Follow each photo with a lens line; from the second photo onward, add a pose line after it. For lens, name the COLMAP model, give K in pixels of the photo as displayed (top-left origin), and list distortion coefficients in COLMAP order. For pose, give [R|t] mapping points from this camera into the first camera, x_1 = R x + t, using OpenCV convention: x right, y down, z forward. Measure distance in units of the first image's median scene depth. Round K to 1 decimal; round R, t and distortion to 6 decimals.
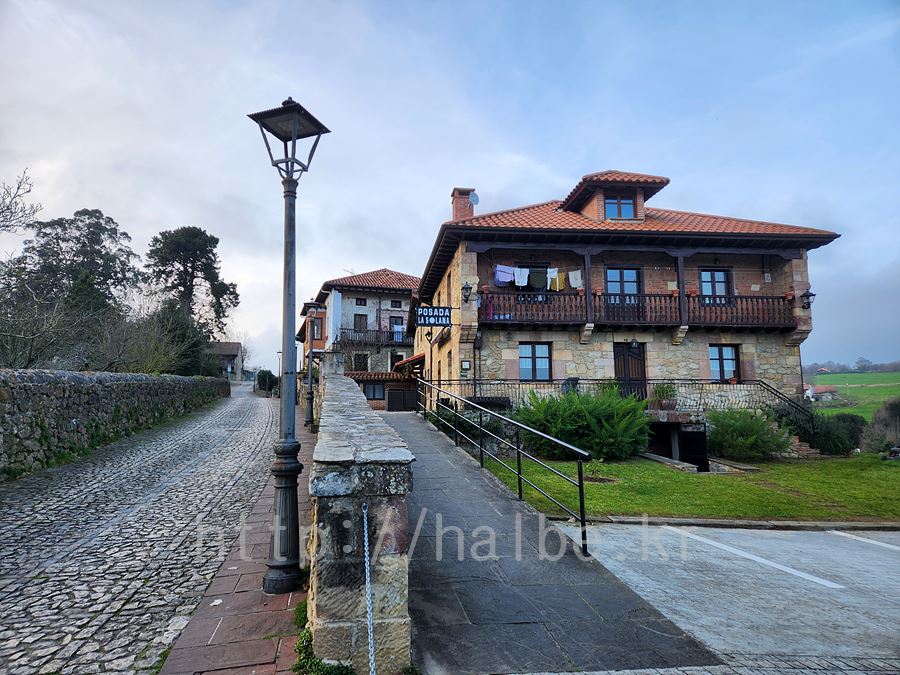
lens RADIAL K [[601.1, 0, 444.0], [0, 601.1, 349.4], [0, 0, 1]] dist [0.106256, -0.088422]
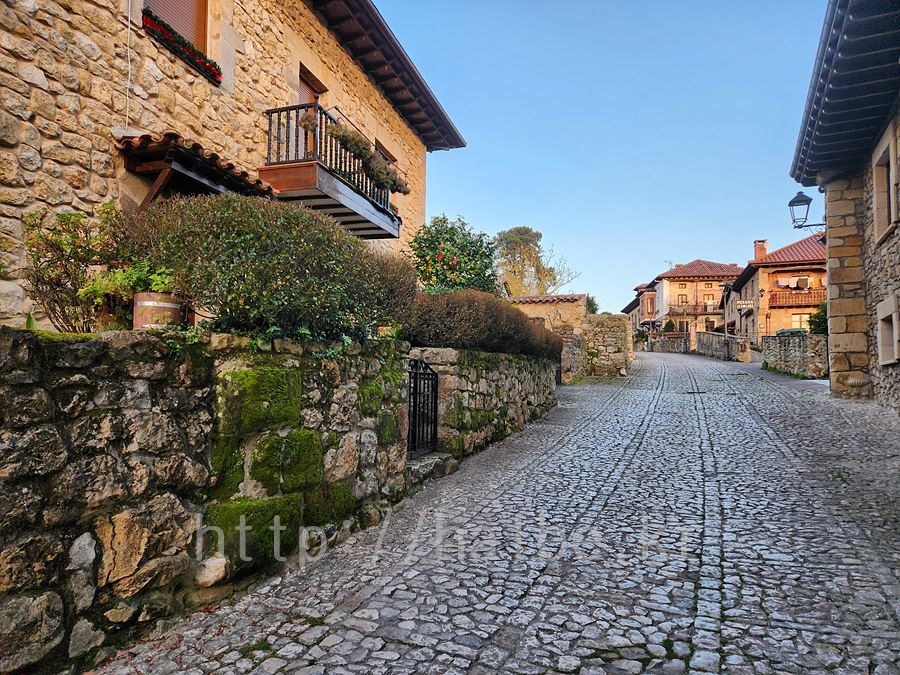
lens RADIAL K [[601.1, 0, 444.0], [0, 601.1, 349.4], [0, 0, 1]] dist [0.106256, -0.088422]
pose [[0.898814, -0.020258, -0.437863, -0.004040], [0.045139, 0.997898, 0.046491, -0.007243], [0.436000, -0.061551, 0.897839, -0.231697]]
